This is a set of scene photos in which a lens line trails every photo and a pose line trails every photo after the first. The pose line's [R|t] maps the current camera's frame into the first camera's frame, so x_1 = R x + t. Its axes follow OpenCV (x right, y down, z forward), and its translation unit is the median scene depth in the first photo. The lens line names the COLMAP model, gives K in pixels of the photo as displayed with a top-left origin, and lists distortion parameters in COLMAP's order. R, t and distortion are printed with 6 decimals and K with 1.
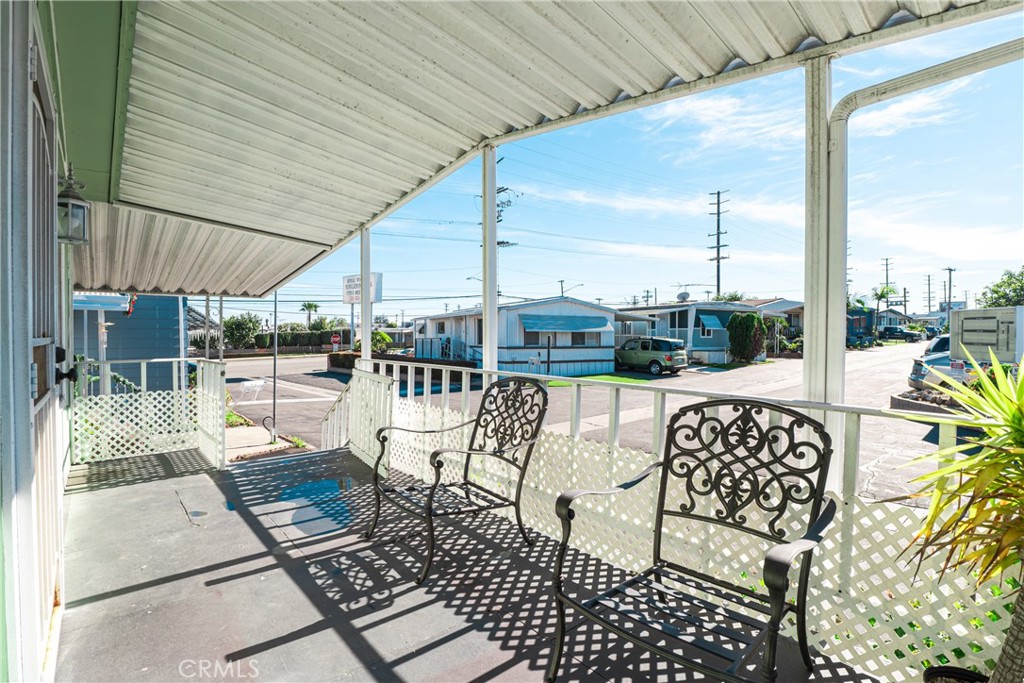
lens RADIAL K [[494.9, 0, 510.3], [0, 494.9, 342.7], [0, 0, 1]] dist [-0.047751, 0.012144]
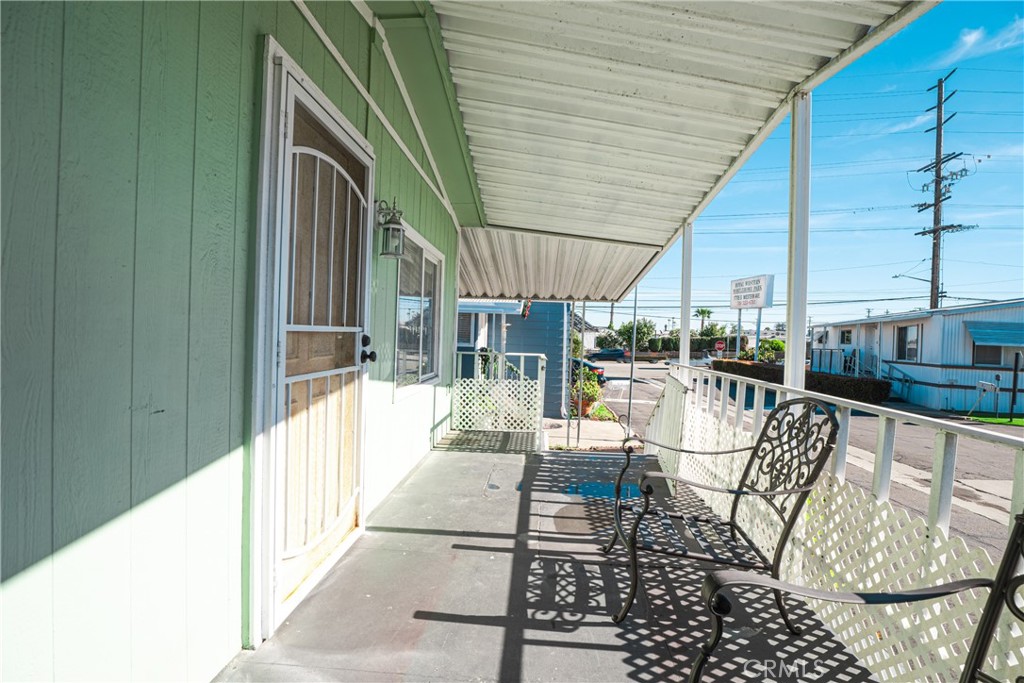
lens RADIAL K [[494.9, 0, 510.3], [0, 494.9, 342.7], [0, 0, 1]] dist [-0.047751, 0.012144]
pose [[0.717360, 0.035484, -0.695798, 0.184777], [-0.044497, 0.998997, 0.005070, 0.003684], [0.695280, 0.027324, 0.718219, 0.170548]]
